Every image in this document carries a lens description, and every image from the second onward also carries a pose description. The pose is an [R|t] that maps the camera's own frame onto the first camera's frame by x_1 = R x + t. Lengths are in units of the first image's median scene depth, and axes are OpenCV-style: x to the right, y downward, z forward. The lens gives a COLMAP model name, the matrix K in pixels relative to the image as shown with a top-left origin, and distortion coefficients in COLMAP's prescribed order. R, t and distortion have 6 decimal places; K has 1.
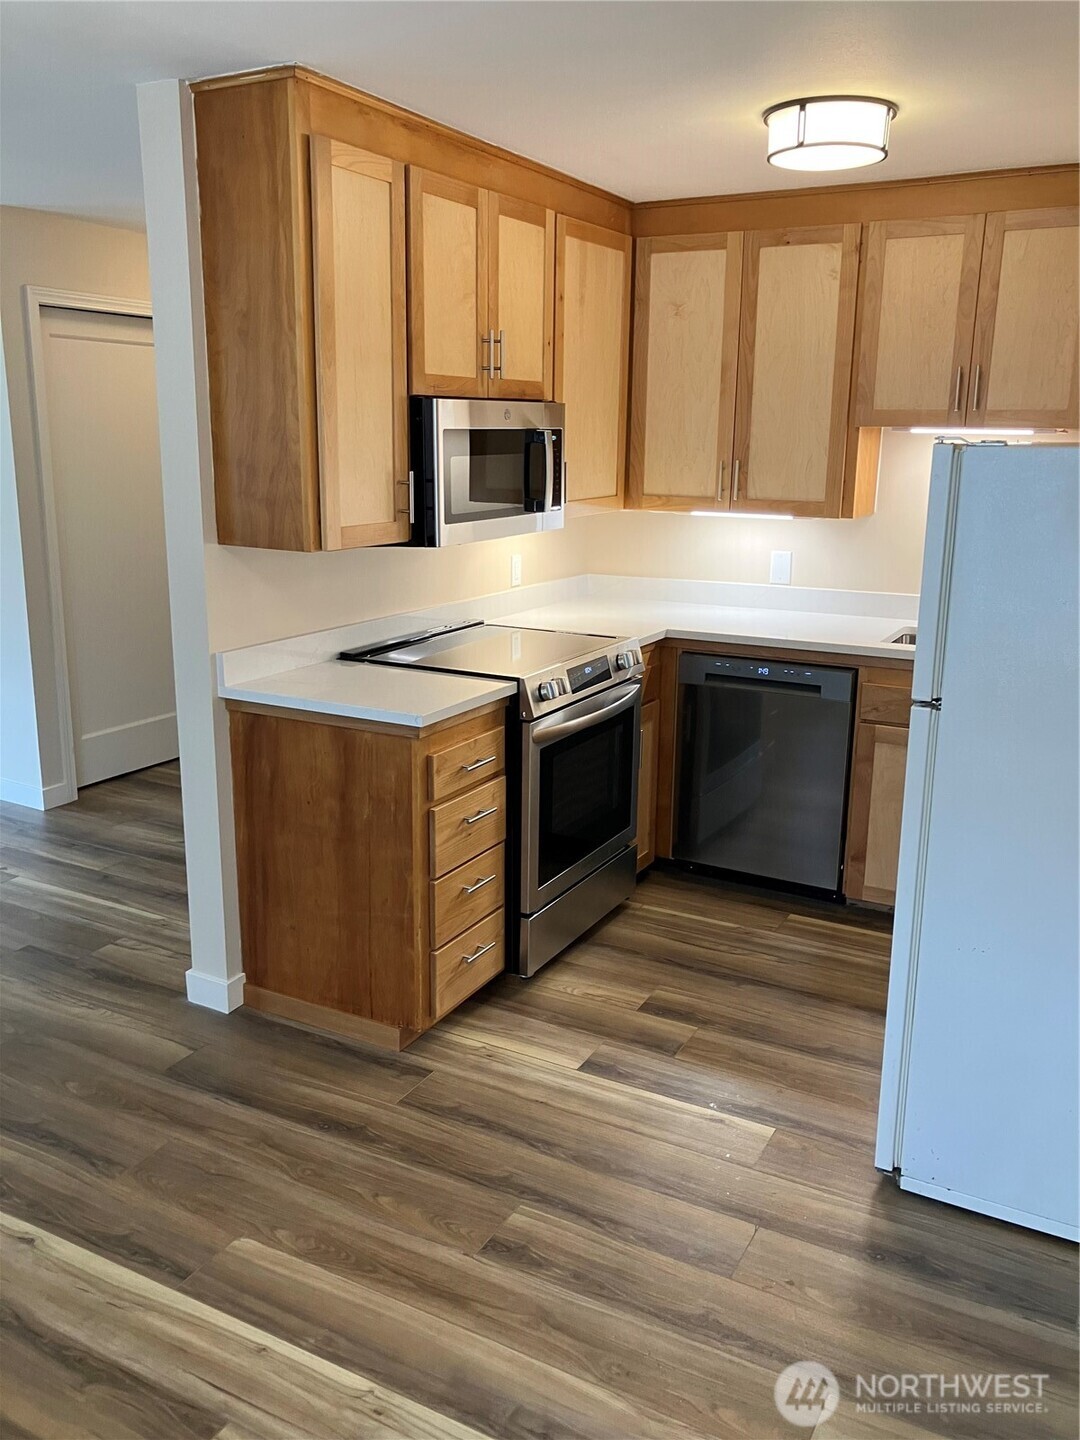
lens RADIAL K [[1194.9, 0, 540.0], [0, 1194.9, 720.0], [0, 0, 1]] dist [0.003202, -0.009331]
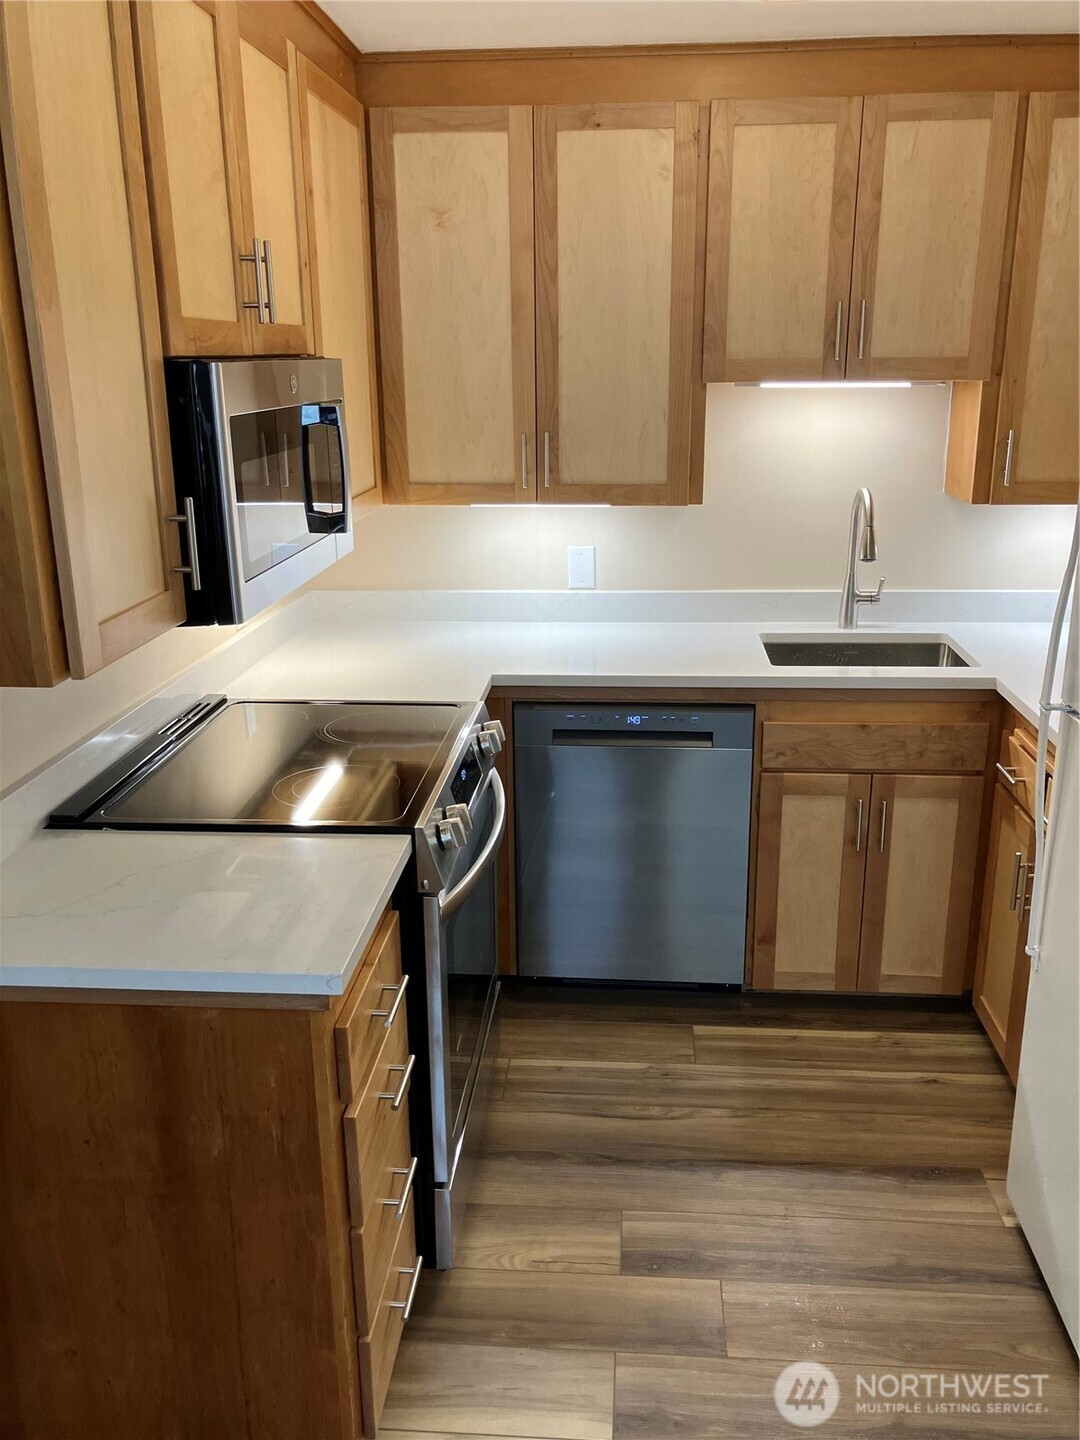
lens RADIAL K [[1172.8, 0, 540.0], [0, 1172.8, 720.0], [0, 0, 1]] dist [0.004395, -0.007922]
pose [[0.910538, -0.139150, 0.389304, -0.153421], [0.115647, 0.989791, 0.083299, -0.111650], [-0.396921, -0.030825, 0.917335, 0.367032]]
